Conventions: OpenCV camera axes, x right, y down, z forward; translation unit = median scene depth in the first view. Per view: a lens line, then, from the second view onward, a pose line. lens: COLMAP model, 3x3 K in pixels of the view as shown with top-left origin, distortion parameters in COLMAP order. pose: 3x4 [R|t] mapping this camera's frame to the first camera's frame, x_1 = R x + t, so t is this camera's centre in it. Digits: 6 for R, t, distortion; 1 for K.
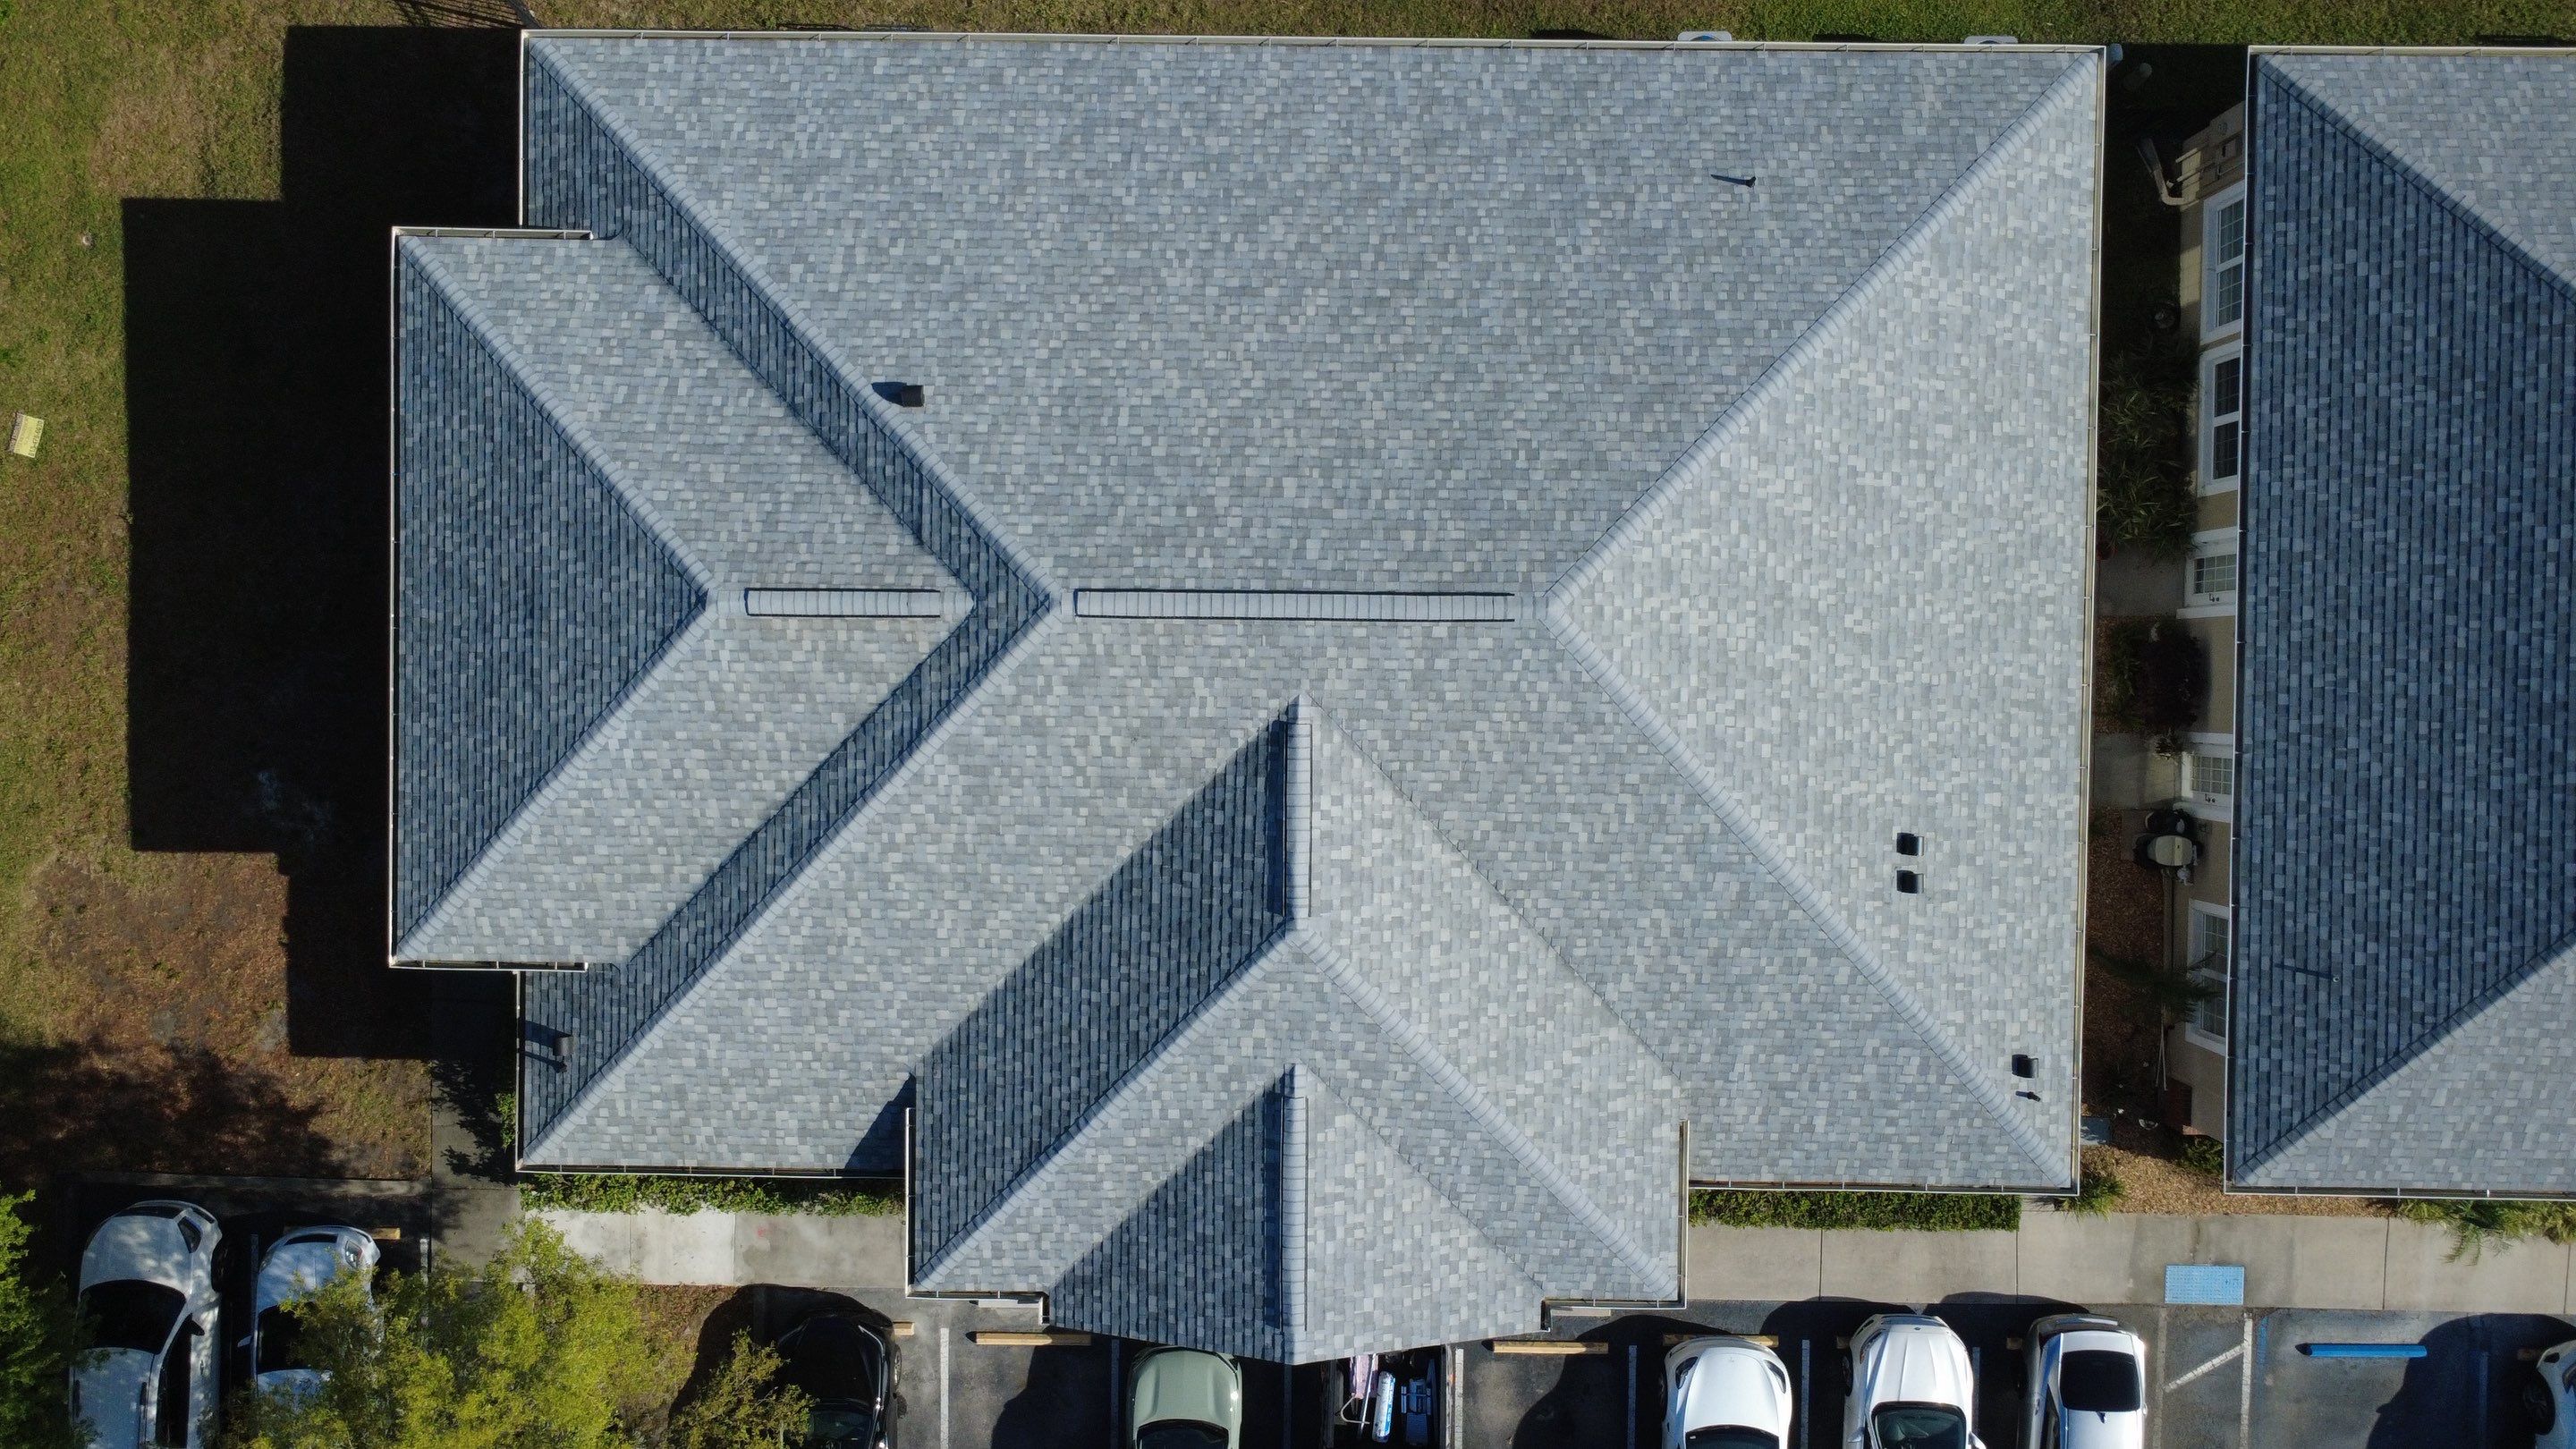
lens RADIAL K [[1870.1, 0, 1283.2], [0, 1870.1, 726.1], [0, 0, 1]] dist [-0.003073, 0.007331]
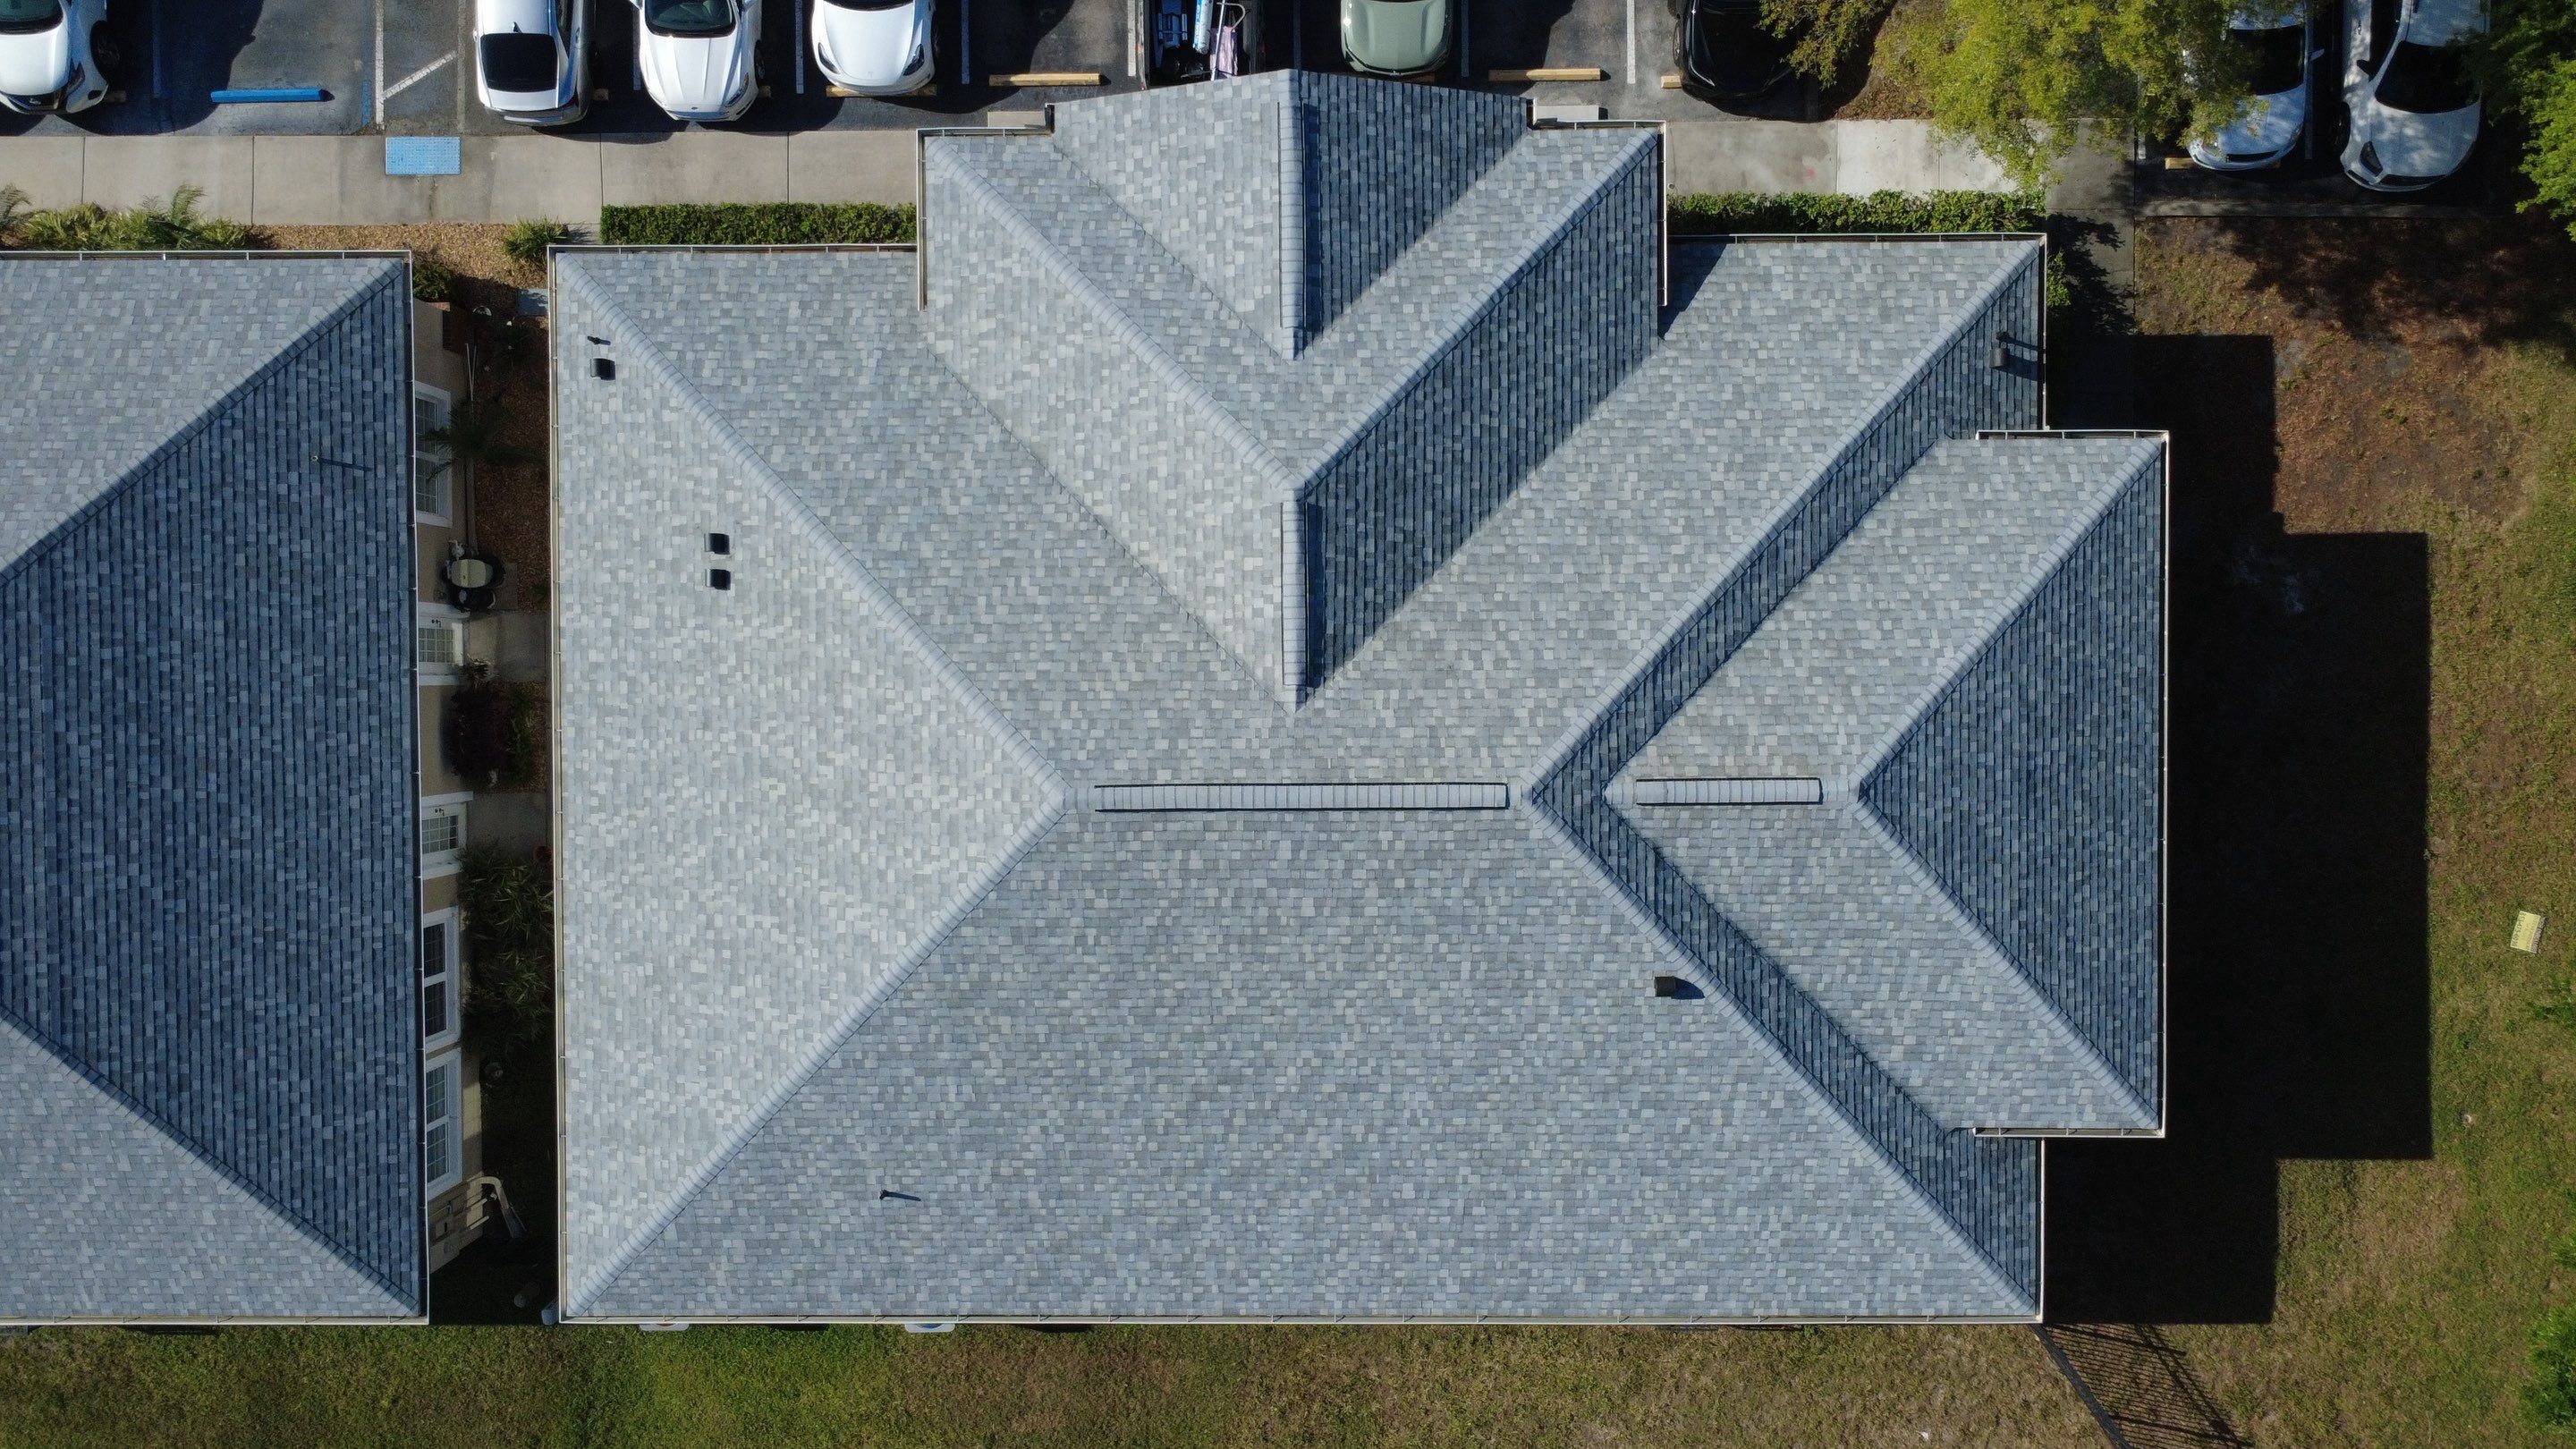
lens RADIAL K [[1870.1, 0, 1283.6], [0, 1870.1, 713.0], [0, 0, 1]] dist [-0.003073, 0.007331]
pose [[-0.999591, 0.017466, 0.022657, -0.008228], [-0.018363, -0.999030, -0.040013, 0.023794], [0.021936, -0.040413, 0.998942, -0.055232]]
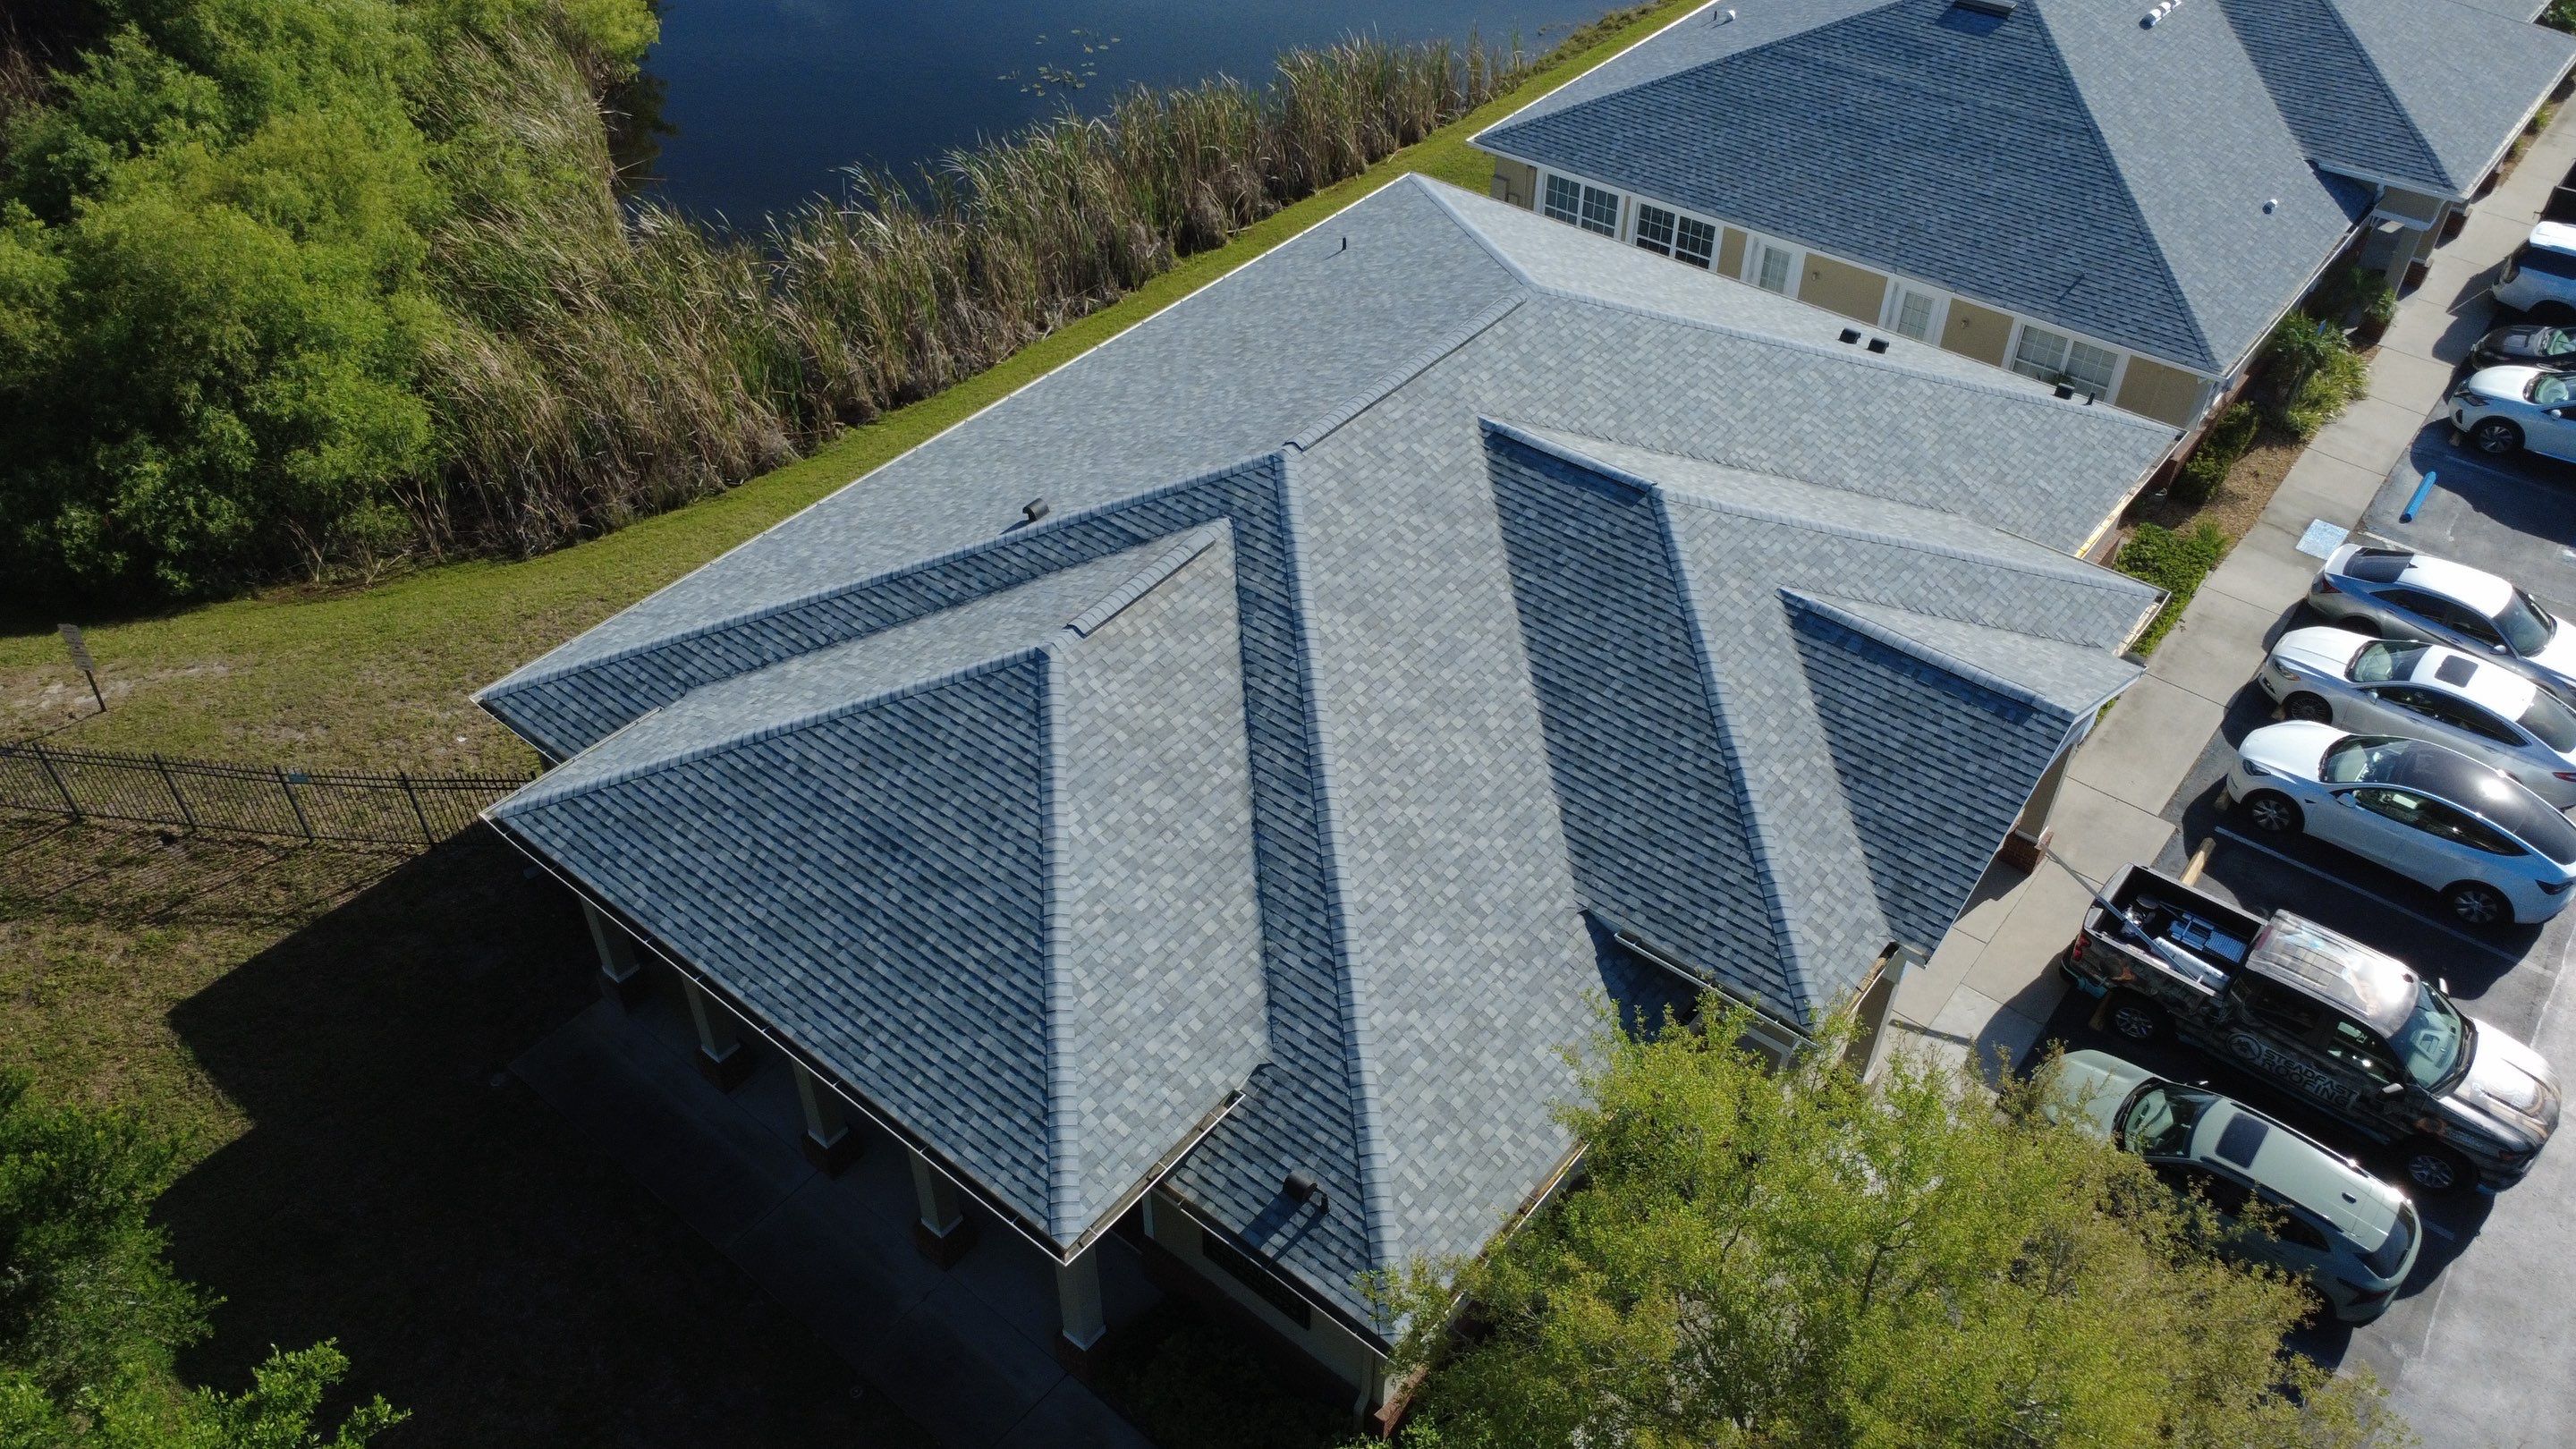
lens RADIAL K [[1870.1, 0, 1285.5], [0, 1870.1, 728.0], [0, 0, 1]] dist [-0.003073, 0.007331]
pose [[0.621214, -0.505738, 0.598600, -0.767459], [0.783508, 0.386778, -0.486332, 0.472685], [0.014431, 0.771124, 0.636521, 0.402688]]
